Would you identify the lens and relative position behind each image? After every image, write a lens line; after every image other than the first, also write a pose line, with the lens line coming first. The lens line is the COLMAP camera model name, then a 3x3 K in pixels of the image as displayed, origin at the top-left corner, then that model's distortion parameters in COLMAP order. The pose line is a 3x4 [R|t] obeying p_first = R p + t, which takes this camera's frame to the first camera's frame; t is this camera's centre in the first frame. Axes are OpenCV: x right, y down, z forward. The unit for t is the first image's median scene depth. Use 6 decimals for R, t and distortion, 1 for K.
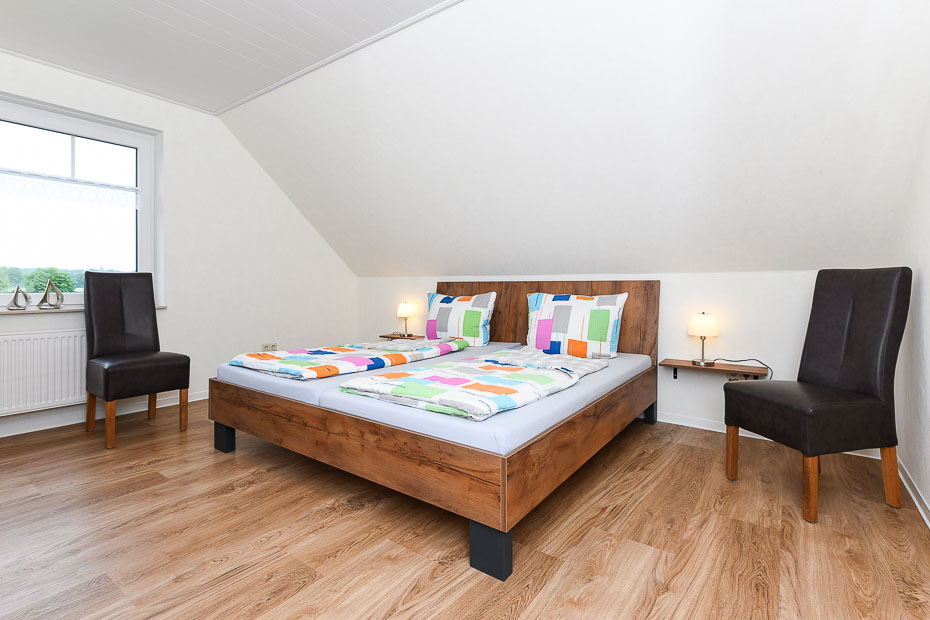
lens RADIAL K [[445.3, 0, 465.0], [0, 445.3, 310.0], [0, 0, 1]] dist [0.000046, -0.000123]
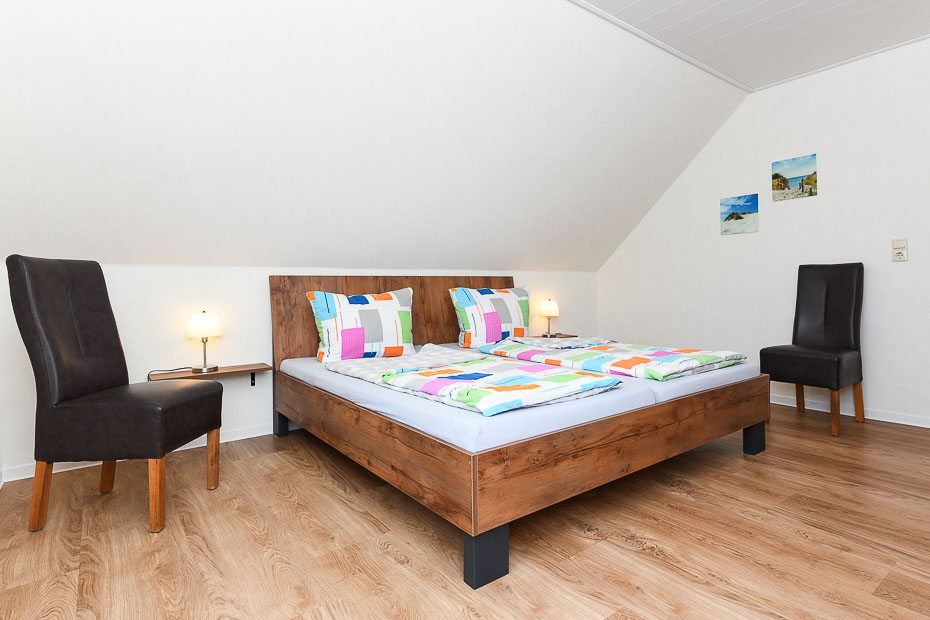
lens RADIAL K [[478.5, 0, 466.2], [0, 478.5, 297.5], [0, 0, 1]] dist [0.088814, -0.122944]
pose [[0.297120, -0.032655, 0.954282, -1.244068], [0.062683, 0.997926, 0.014632, -0.042468], [-0.952780, 0.055470, 0.298551, 0.933562]]
